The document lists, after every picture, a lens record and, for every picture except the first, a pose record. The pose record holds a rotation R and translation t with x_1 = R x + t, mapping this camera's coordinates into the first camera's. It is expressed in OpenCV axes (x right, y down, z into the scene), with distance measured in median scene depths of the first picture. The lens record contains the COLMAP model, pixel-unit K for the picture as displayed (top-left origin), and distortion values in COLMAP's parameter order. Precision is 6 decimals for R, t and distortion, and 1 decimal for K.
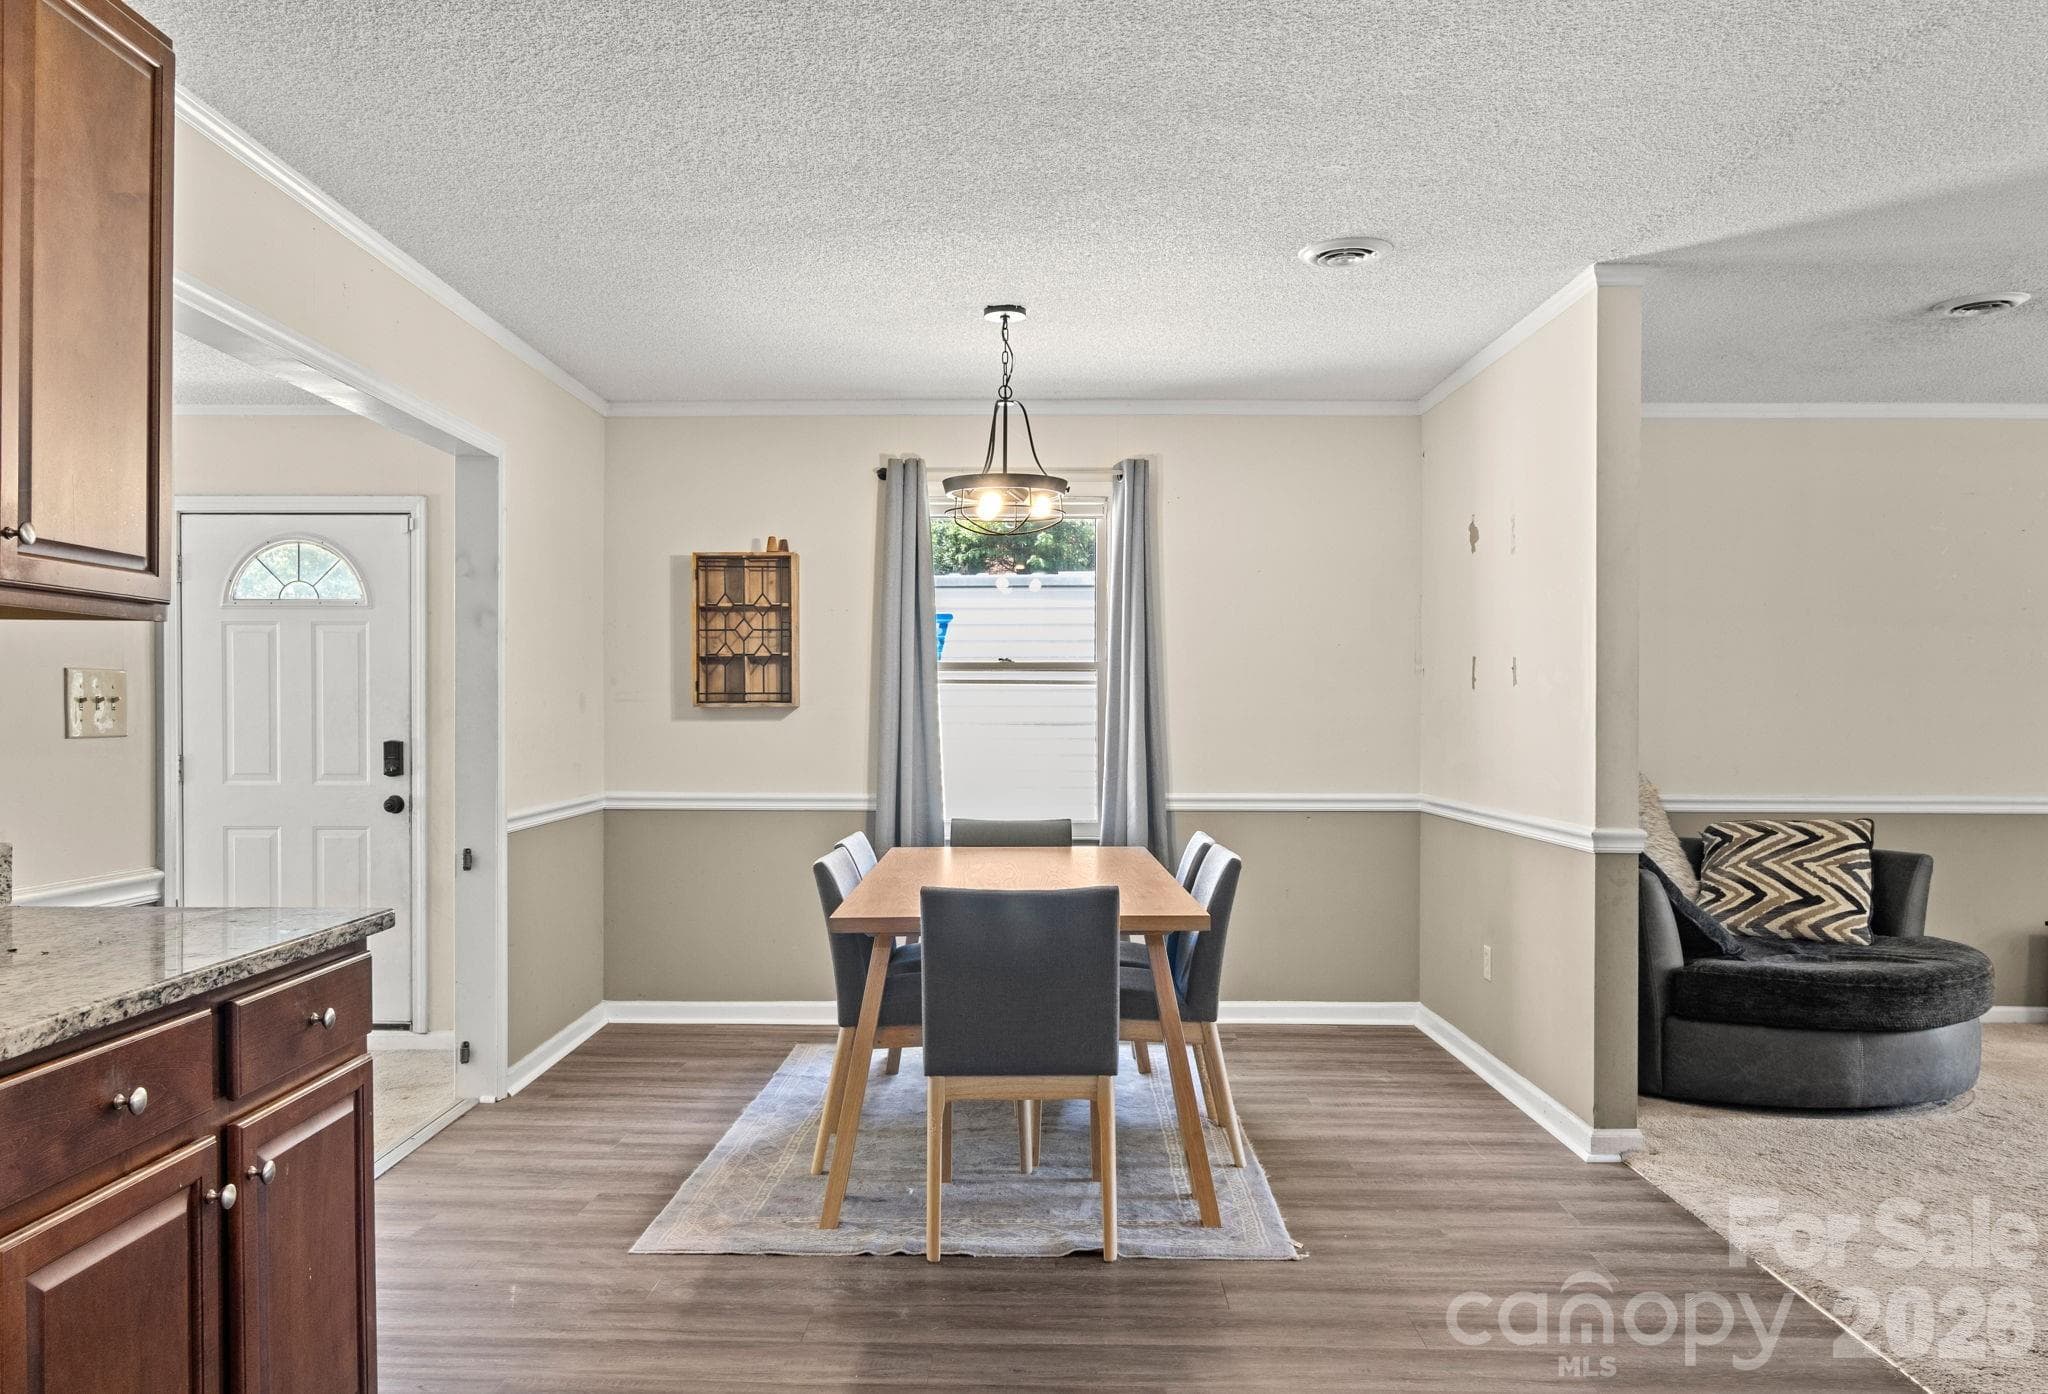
lens RADIAL K [[1490.4, 0, 999.9], [0, 1490.4, 722.8], [0, 0, 1]] dist [-0.000373, 0.000816]
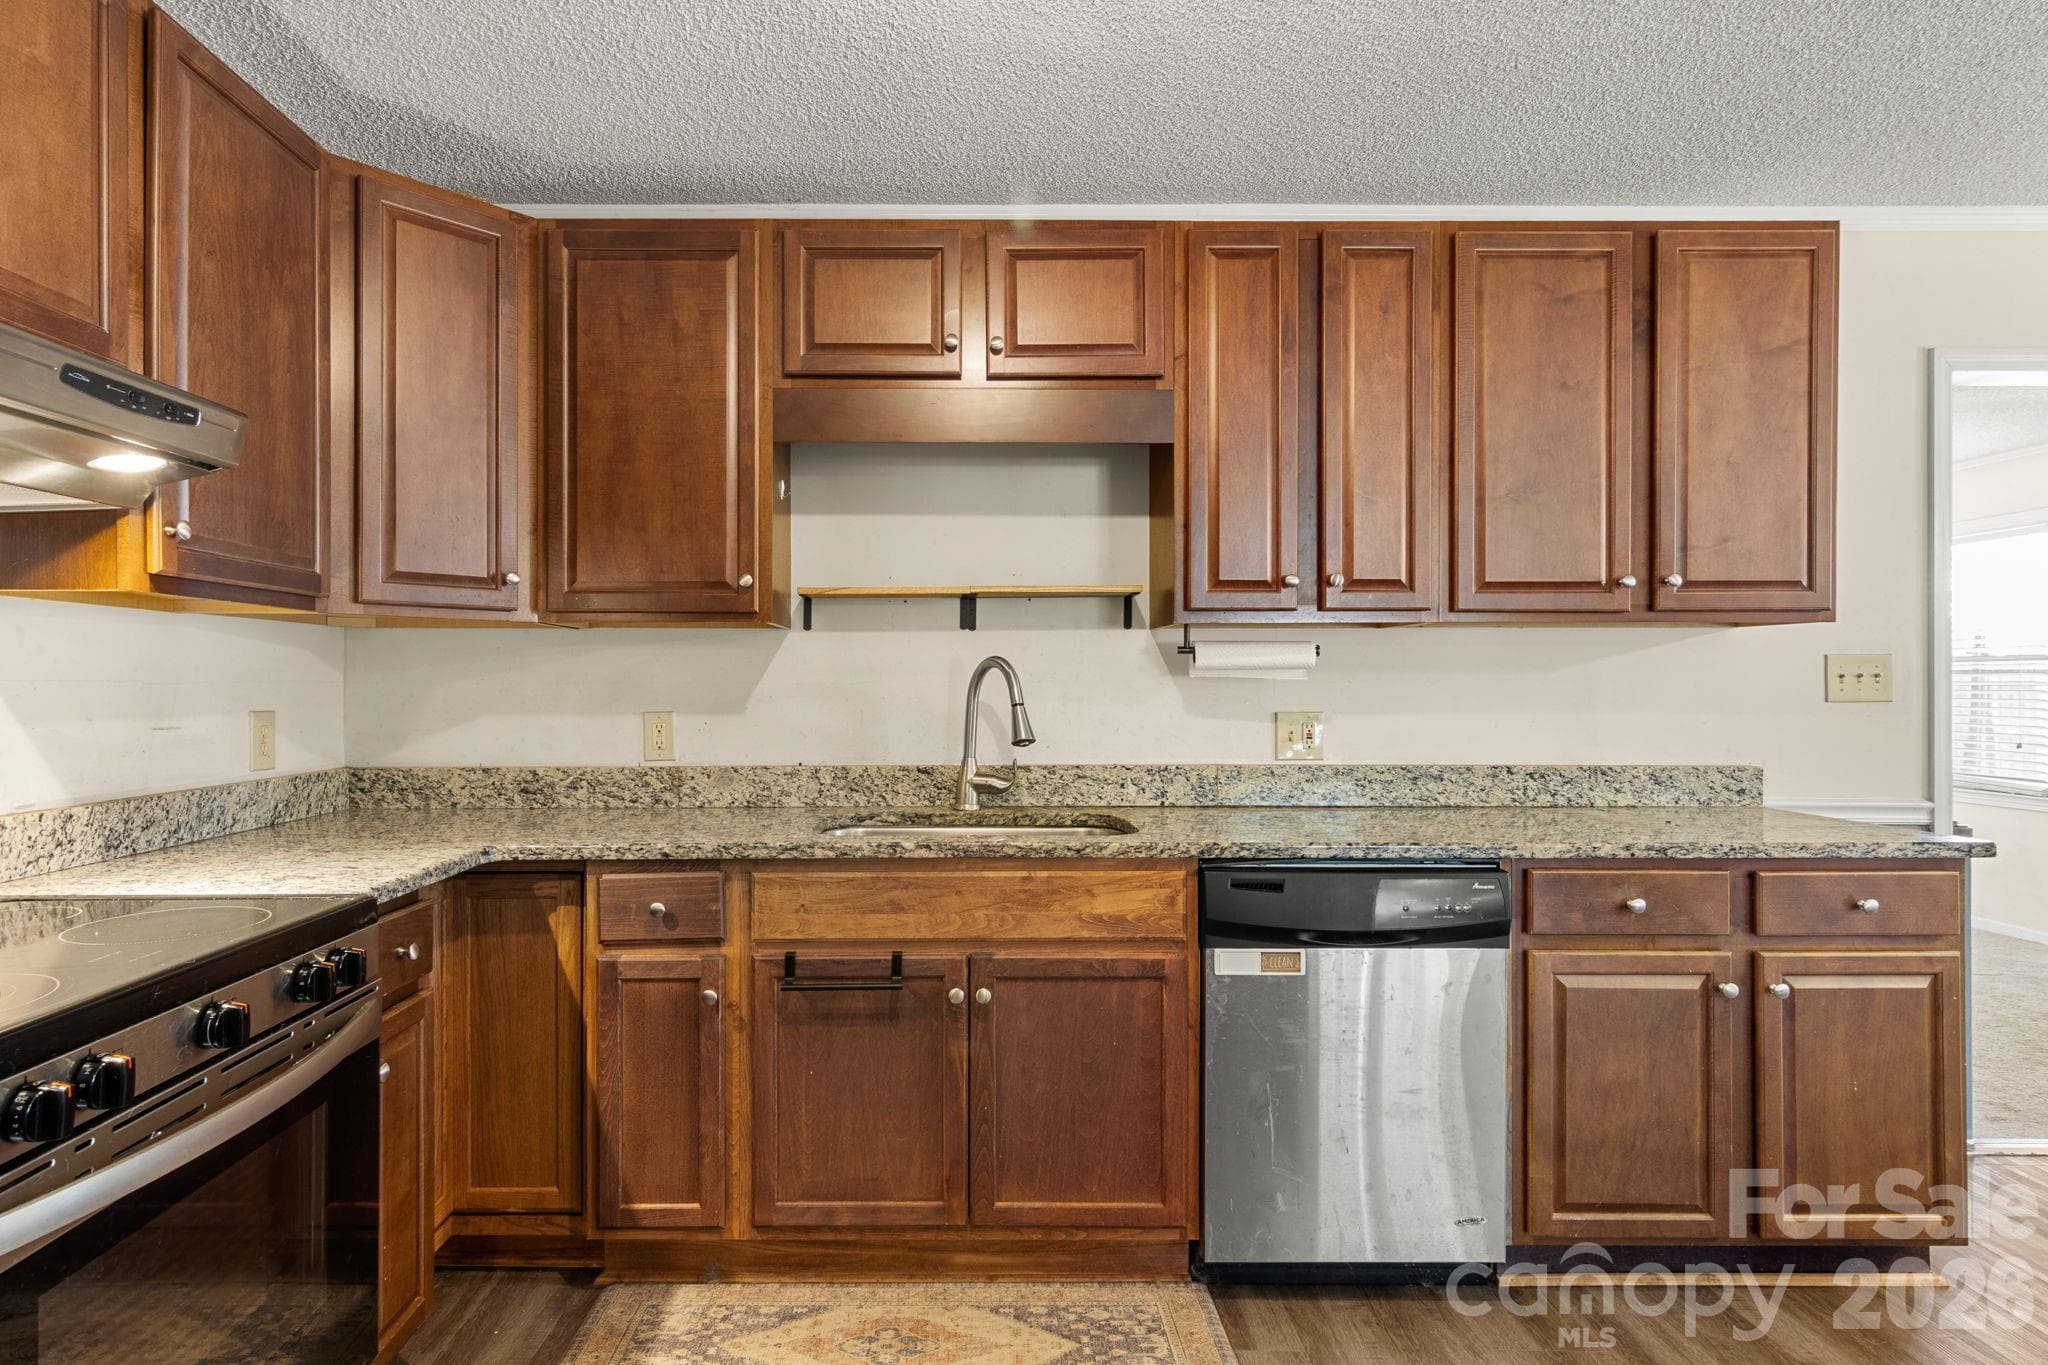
lens RADIAL K [[1095.4, 0, 954.2], [0, 1095.4, 686.9], [0, 0, 1]] dist [-0.001693, 0.002126]
pose [[0.020909, 0.000343, -0.999781, 0.198939], [-0.006110, 0.999981, 0.000215, 0.000330], [0.999763, 0.006104, 0.020911, 0.048570]]
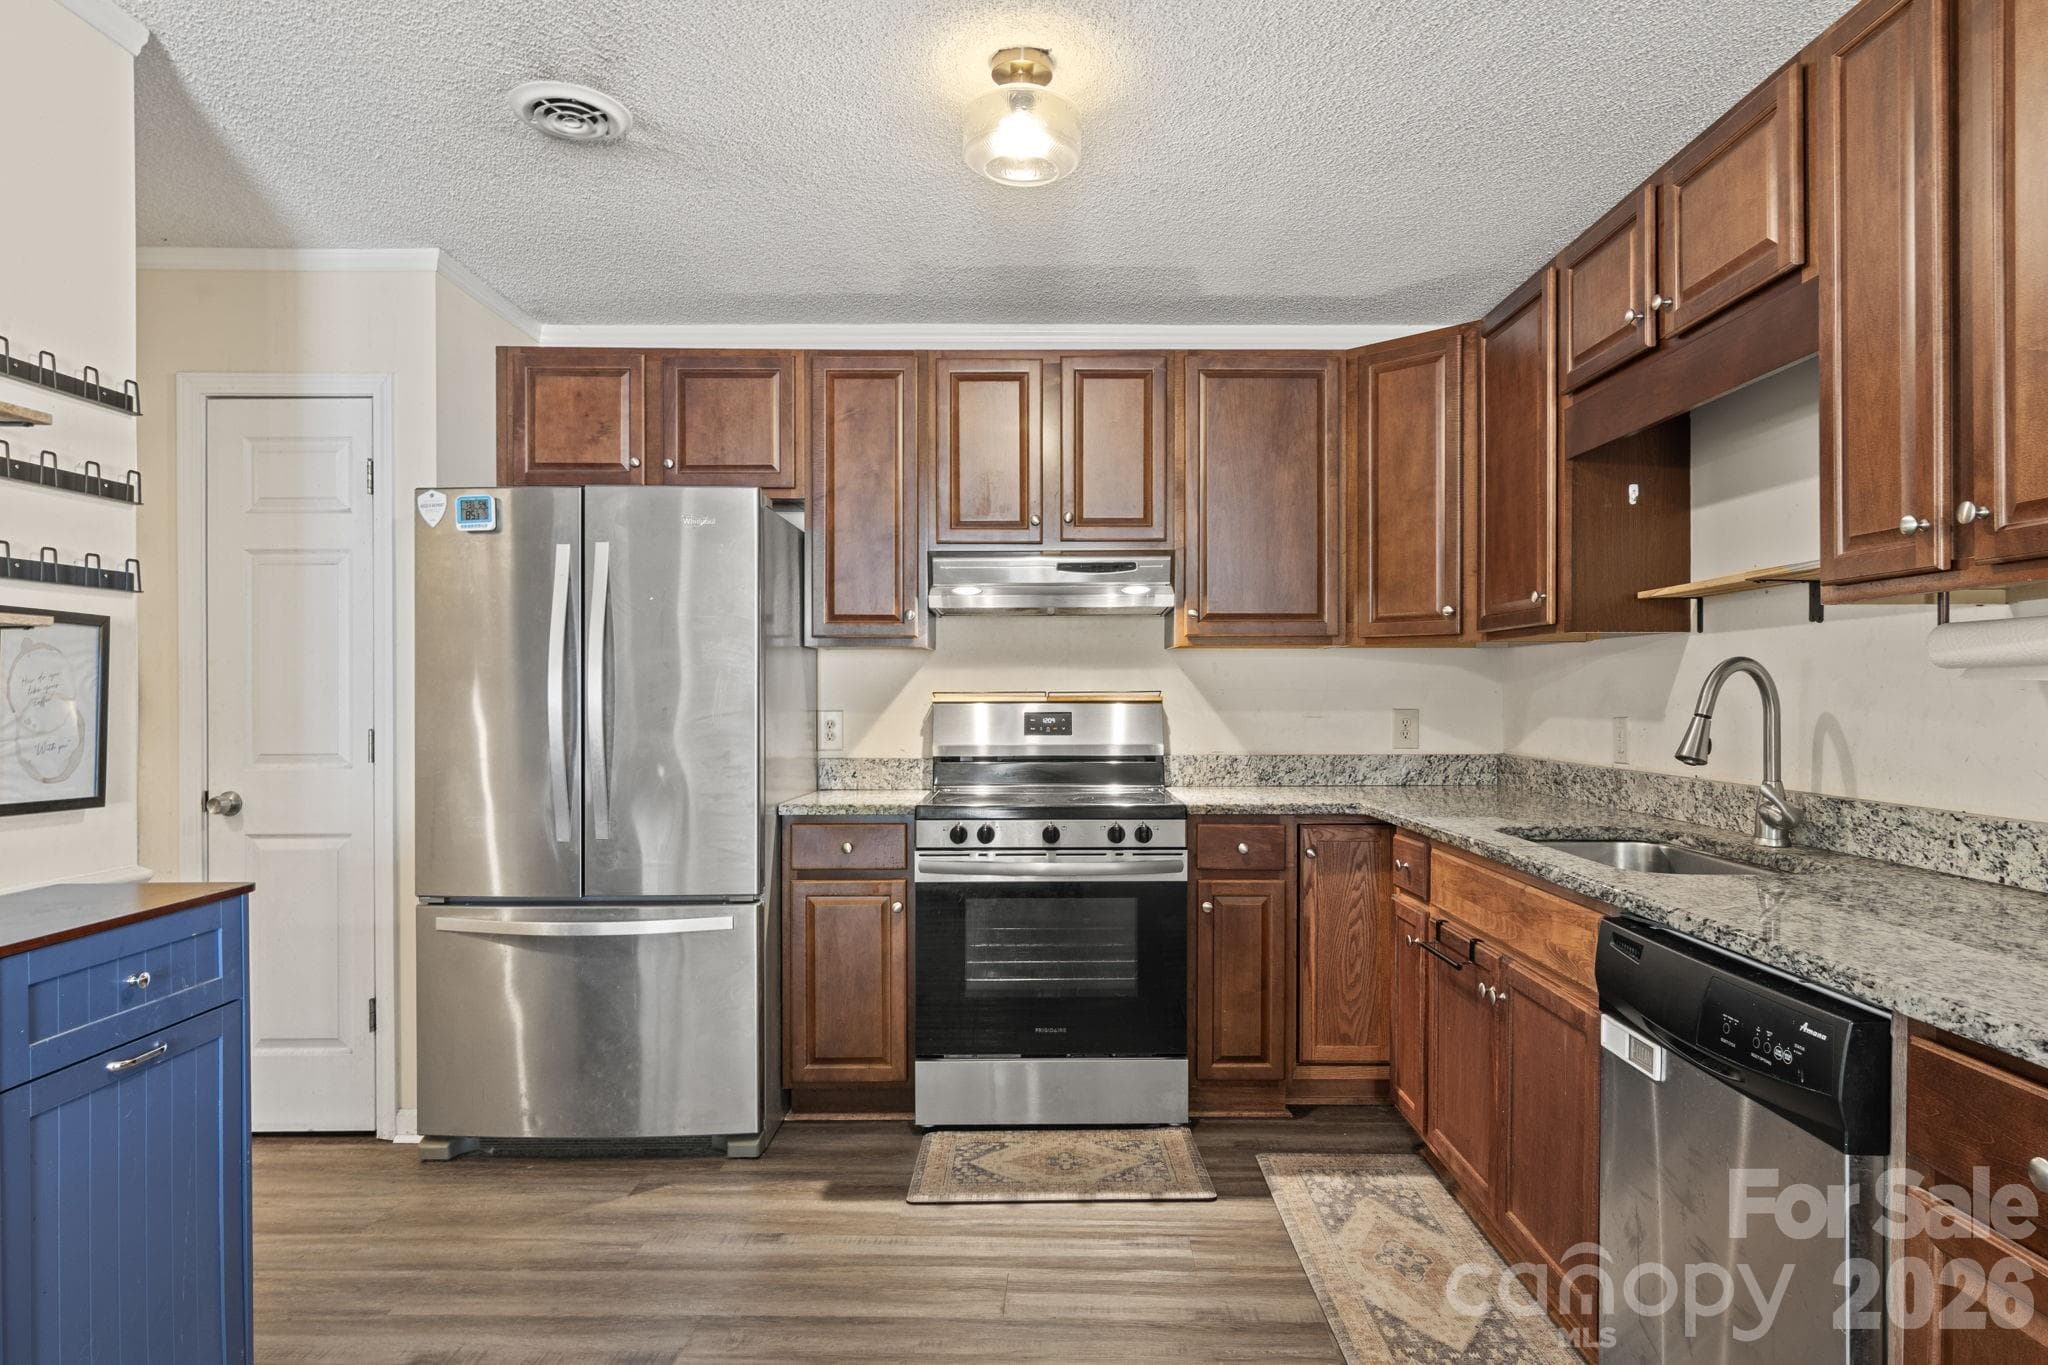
lens RADIAL K [[1173.5, 0, 1050.4], [0, 1173.5, 693.8], [0, 0, 1]] dist [-0.000581, 0.000435]
pose [[-0.999738, -0.001013, -0.022848, -0.008604], [-0.001198, 0.999967, 0.008073, -0.002737], [0.022839, 0.008098, -0.999706, 0.465500]]
